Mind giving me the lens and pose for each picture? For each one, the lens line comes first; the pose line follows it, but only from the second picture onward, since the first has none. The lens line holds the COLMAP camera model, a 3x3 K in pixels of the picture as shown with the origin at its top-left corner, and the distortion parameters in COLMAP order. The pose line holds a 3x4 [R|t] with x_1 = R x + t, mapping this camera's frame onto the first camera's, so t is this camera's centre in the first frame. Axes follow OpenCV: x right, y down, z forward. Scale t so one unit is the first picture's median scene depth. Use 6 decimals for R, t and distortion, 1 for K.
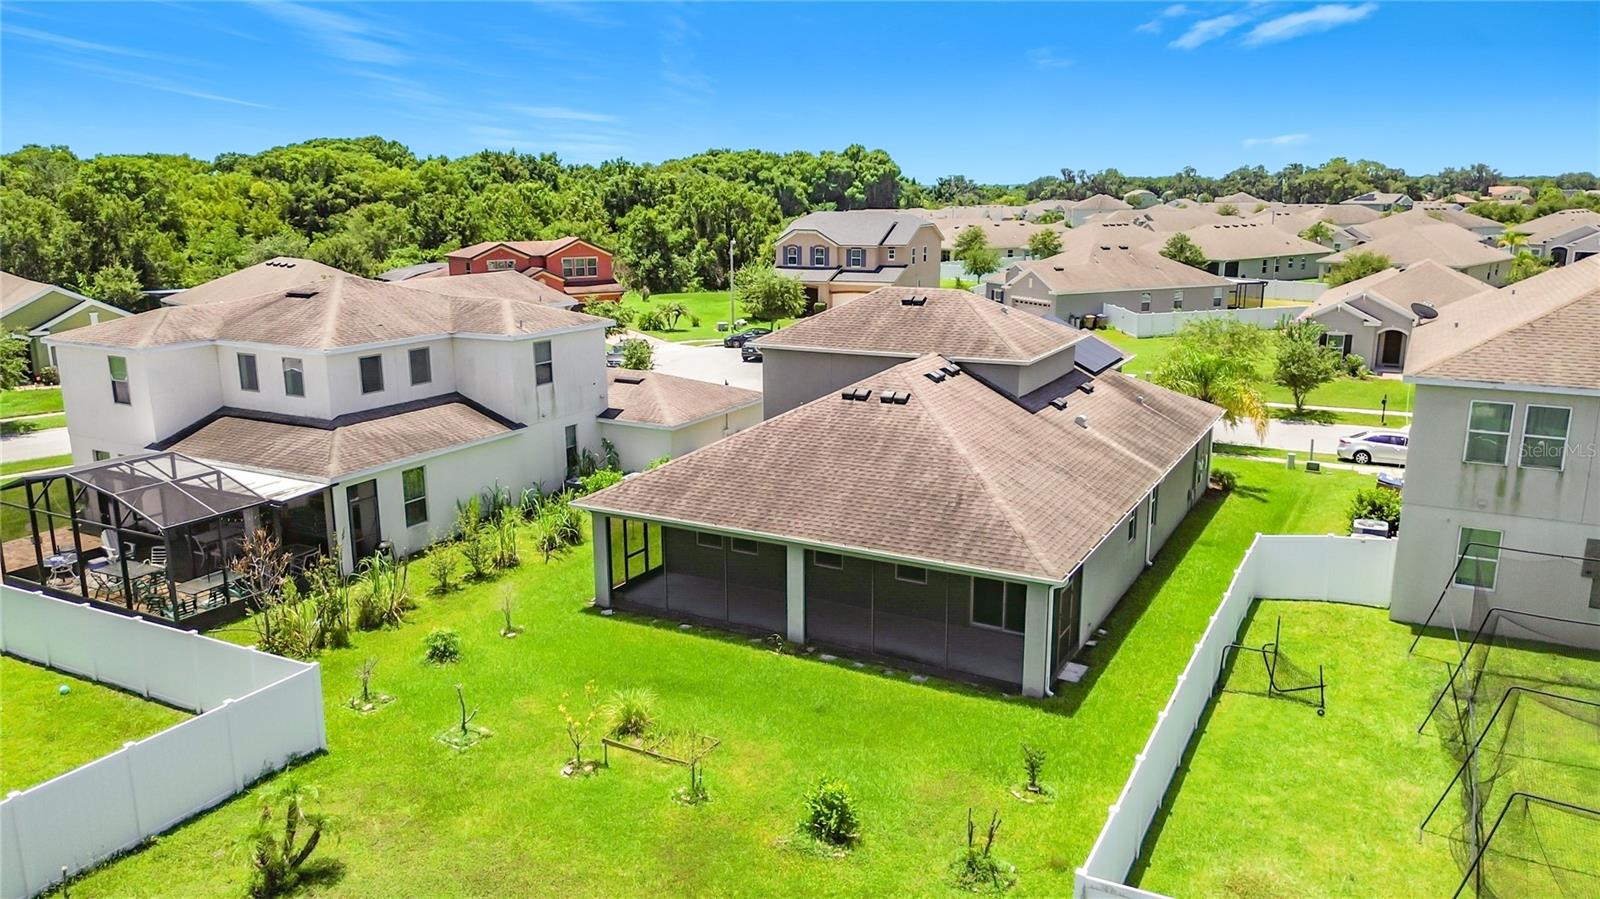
lens RADIAL K [[1137.2, 0, 797.7], [0, 1137.2, 446.1], [0, 0, 1]] dist [0.068852, -0.073131]
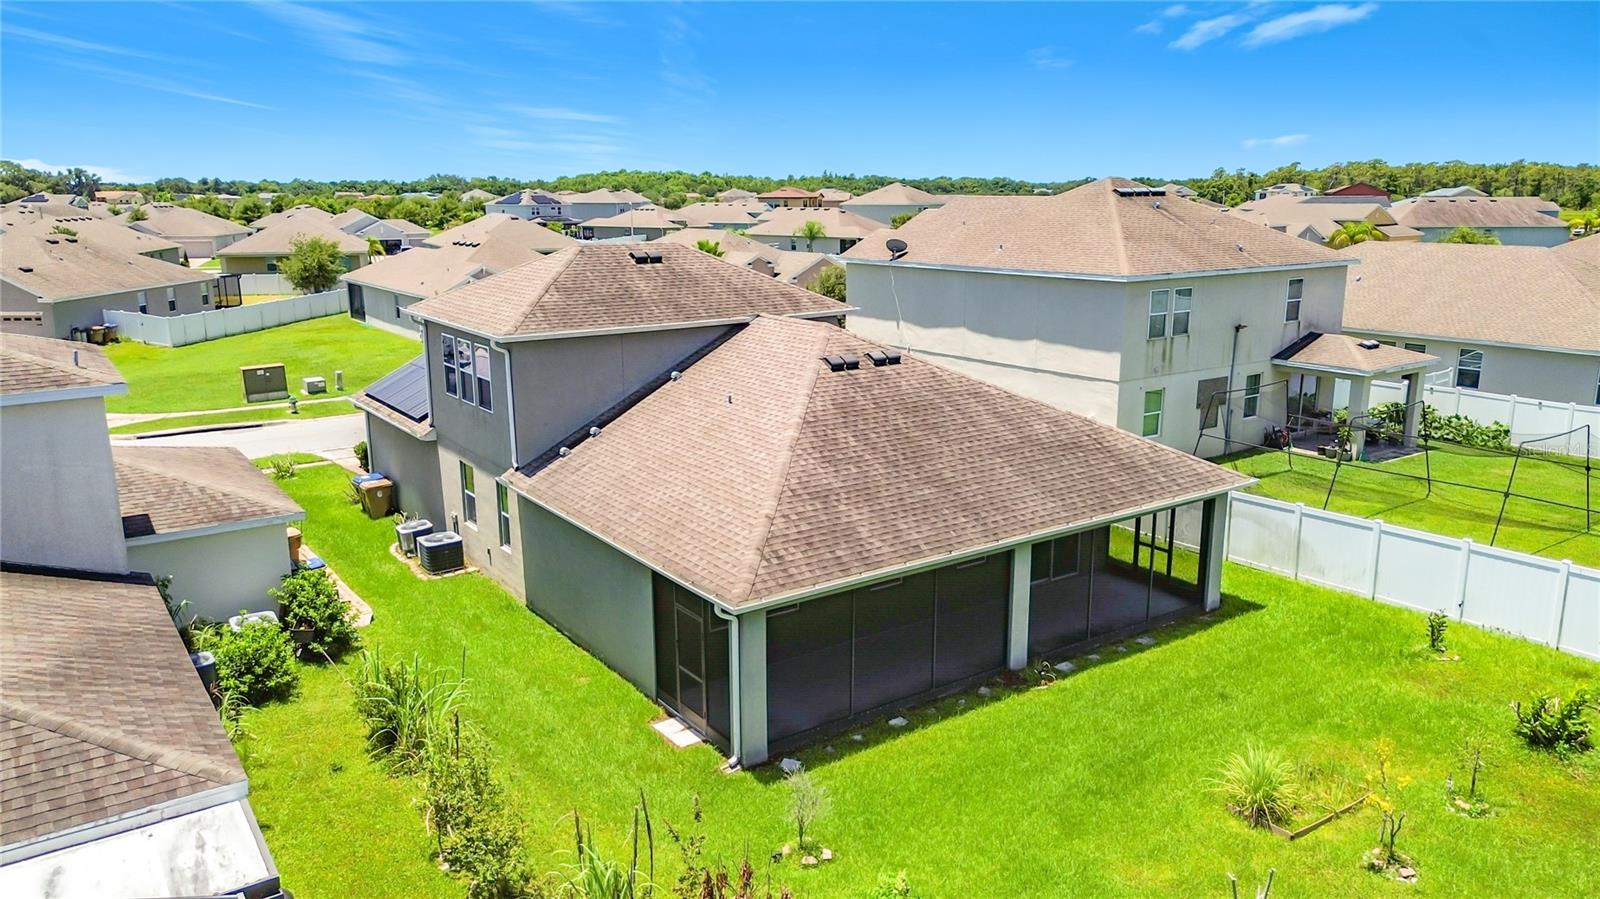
lens RADIAL K [[1137.2, 0, 797.7], [0, 1137.2, 446.1], [0, 0, 1]] dist [0.068852, -0.073131]
pose [[0.442895, -0.194741, 0.875169, -0.538153], [0.201912, 0.972715, 0.114265, -0.070521], [-0.873542, 0.126100, 0.470131, 0.560537]]
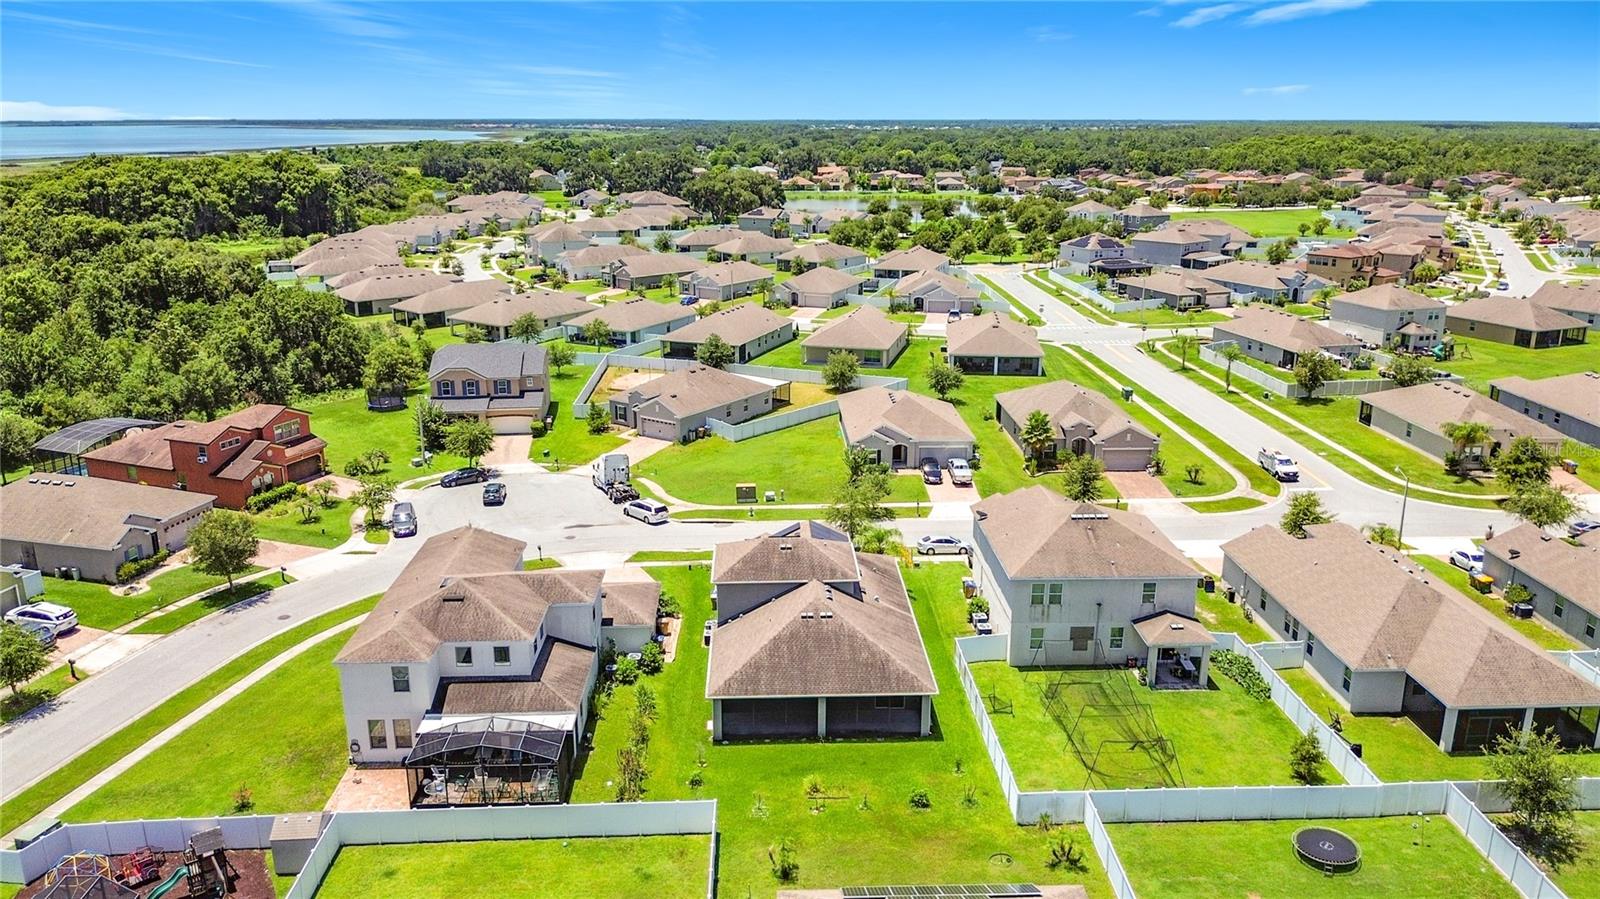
lens RADIAL K [[1163.8, 0, 796.4], [0, 1163.8, 444.6], [0, 0, 1]] dist [0.065306, -0.124269]
pose [[0.860420, -0.134137, 0.491614, -0.859950], [0.109630, 0.990869, 0.078485, -0.461497], [-0.497653, -0.013634, 0.867269, -0.785809]]
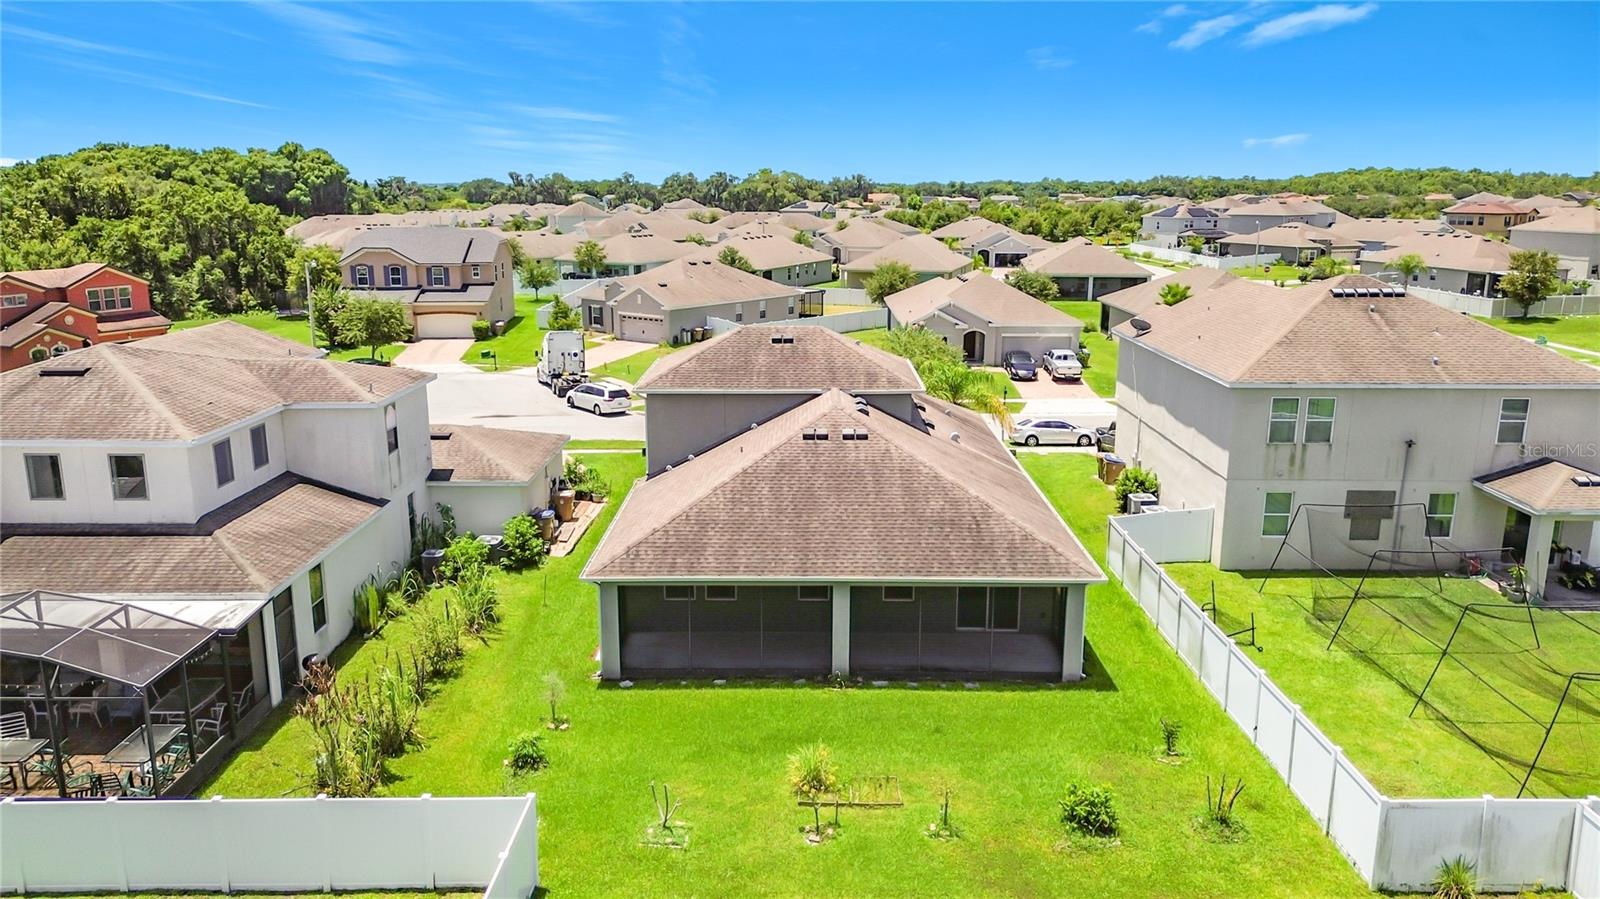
lens RADIAL K [[1137.2, 0, 797.7], [0, 1137.2, 446.1], [0, 0, 1]] dist [0.068852, -0.073131]
pose [[0.881997, -0.099928, 0.460538, -0.377112], [0.099873, 0.994697, 0.024558, -0.051863], [-0.460550, 0.024335, 0.887300, 0.056357]]
